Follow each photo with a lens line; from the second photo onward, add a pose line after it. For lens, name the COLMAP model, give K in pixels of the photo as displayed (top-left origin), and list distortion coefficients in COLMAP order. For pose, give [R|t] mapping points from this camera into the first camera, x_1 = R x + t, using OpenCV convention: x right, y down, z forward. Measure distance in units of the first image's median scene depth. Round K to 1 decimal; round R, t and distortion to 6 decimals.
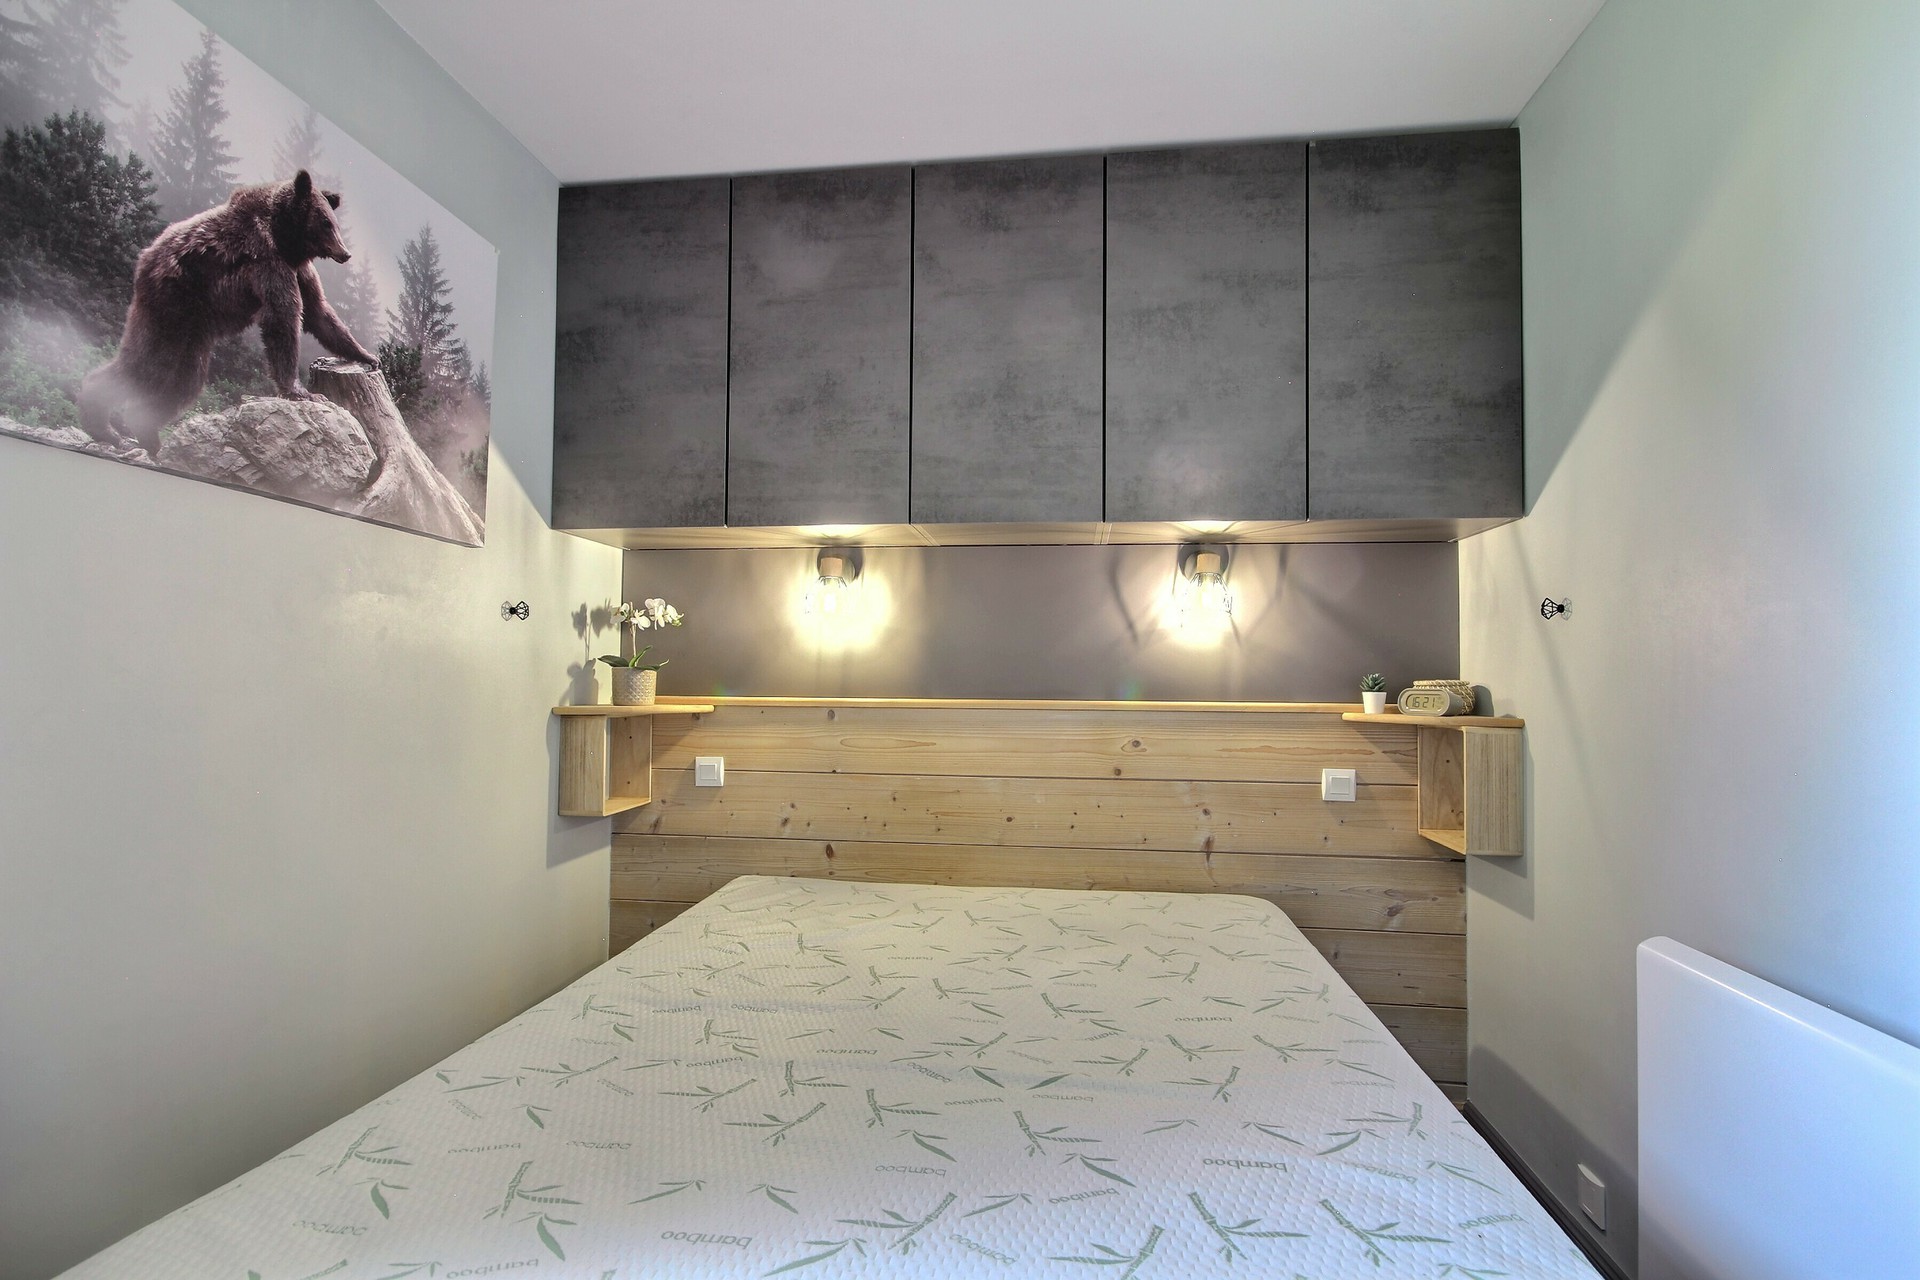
lens RADIAL K [[883.0, 0, 964.0], [0, 883.0, 651.1], [0, 0, 1]] dist [-0.001224, -0.007843]
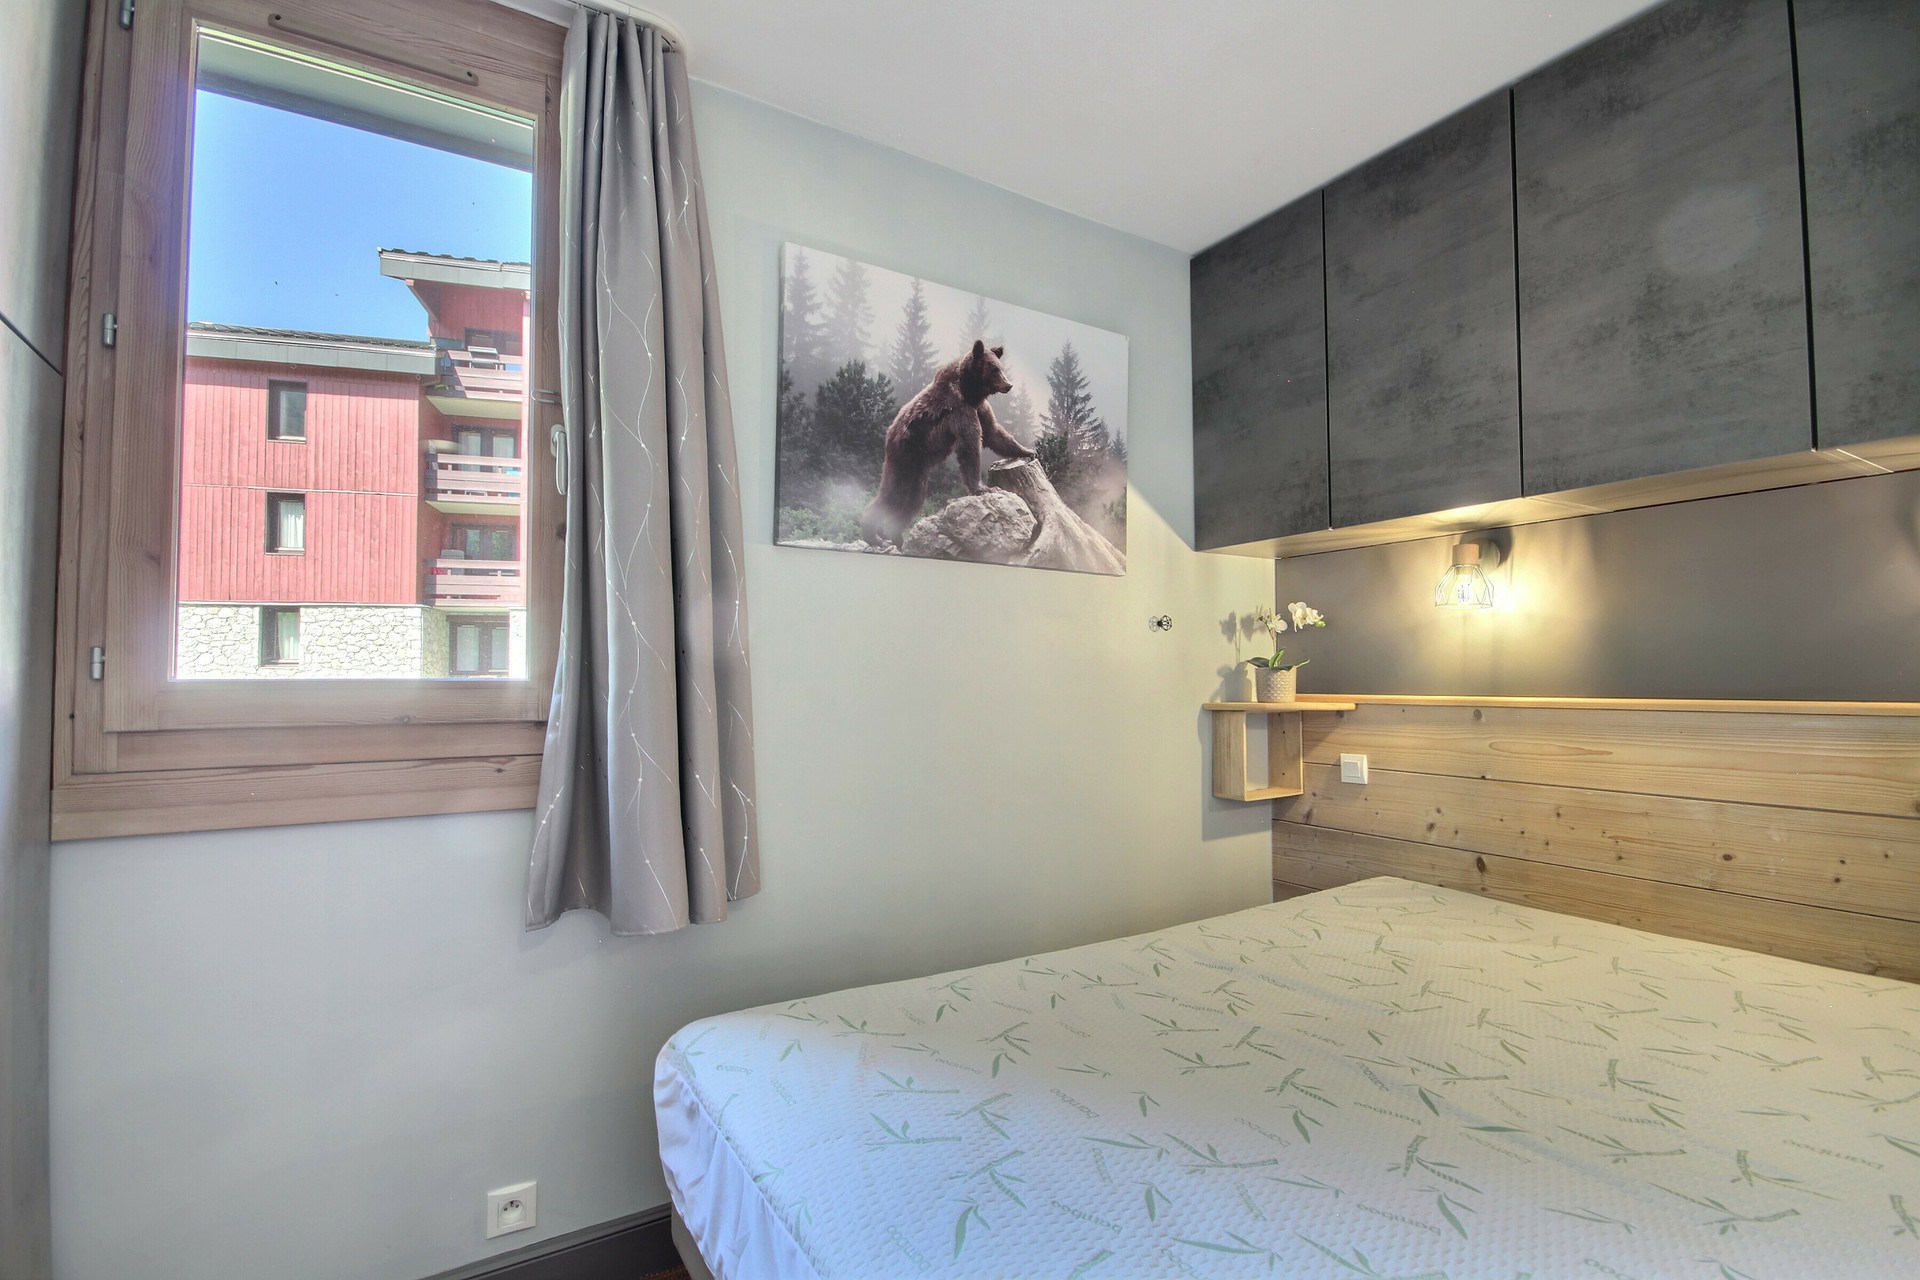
lens RADIAL K [[883.0, 0, 964.0], [0, 883.0, 651.1], [0, 0, 1]] dist [-0.001224, -0.007843]
pose [[0.624730, -0.034512, -0.780078, 0.297262], [0.035396, 0.999247, -0.015862, 0.002442], [0.780038, -0.017702, 0.625481, 0.025928]]
